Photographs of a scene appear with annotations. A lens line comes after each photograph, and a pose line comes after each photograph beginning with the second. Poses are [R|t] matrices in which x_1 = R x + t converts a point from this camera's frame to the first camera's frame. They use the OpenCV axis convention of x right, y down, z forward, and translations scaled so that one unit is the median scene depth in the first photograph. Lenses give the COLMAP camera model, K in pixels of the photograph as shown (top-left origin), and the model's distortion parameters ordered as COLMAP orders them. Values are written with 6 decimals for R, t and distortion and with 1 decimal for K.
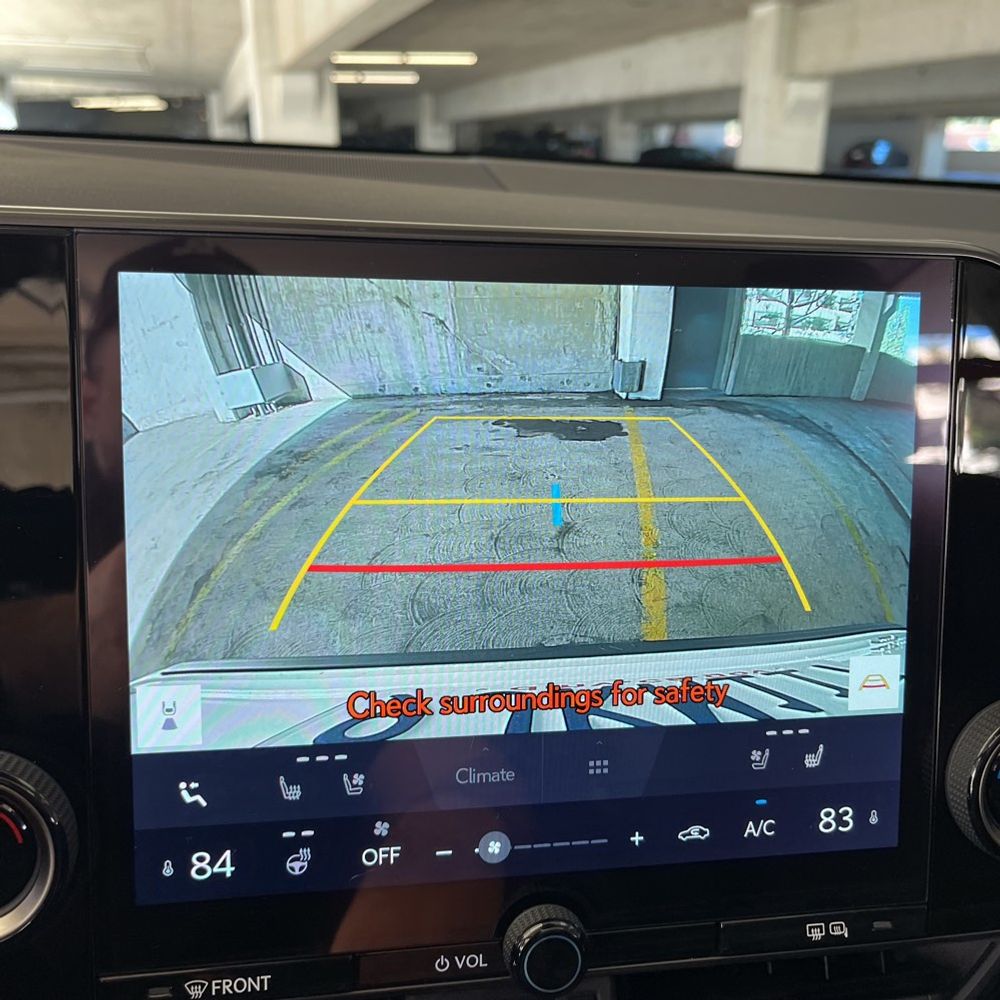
lens RADIAL K [[1018.6, 0, 500.0], [0, 1018.6, 500.0], [0, 0, 1]] dist [0.044256, -0.047819]
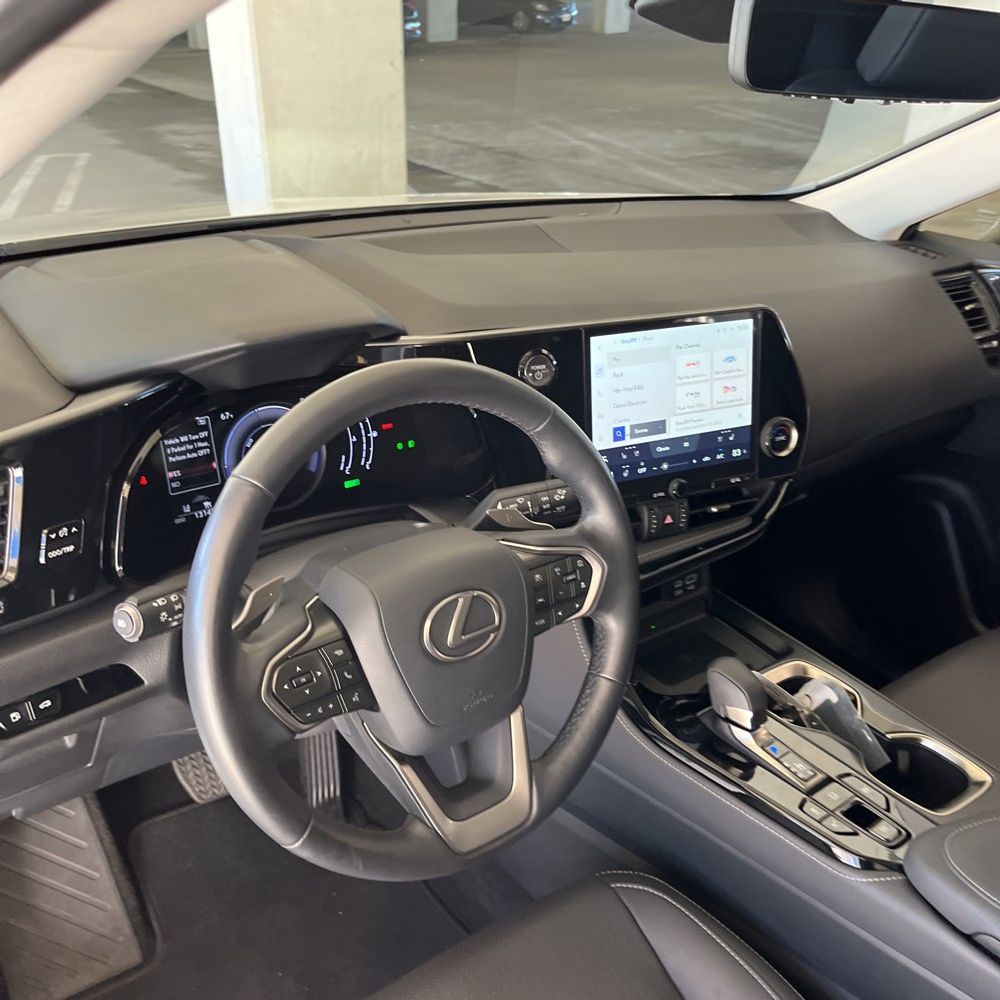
lens RADIAL K [[1018.6, 0, 500.0], [0, 1018.6, 500.0], [0, 0, 1]] dist [0.044256, -0.047819]
pose [[0.956742, -0.128277, 0.261133, -1.732853], [0.083686, 0.980957, 0.175269, -0.300845], [-0.278643, -0.145835, 0.949258, -2.728568]]
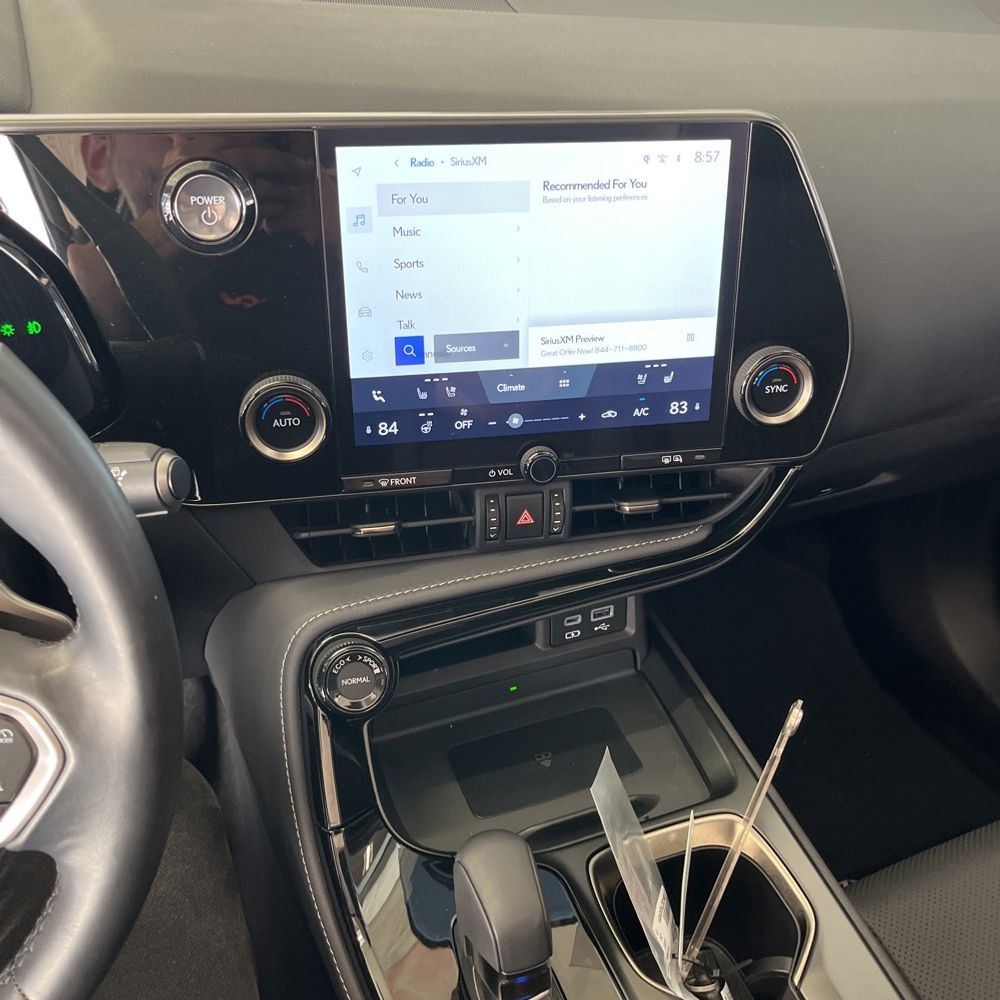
lens RADIAL K [[1018.6, 0, 500.0], [0, 1018.6, 500.0], [0, 0, 1]] dist [0.044256, -0.047819]
pose [[0.999459, -0.022619, 0.023887, -0.093342], [0.014691, 0.956576, 0.291114, -0.124514], [-0.029434, -0.290605, 0.956390, -1.095716]]
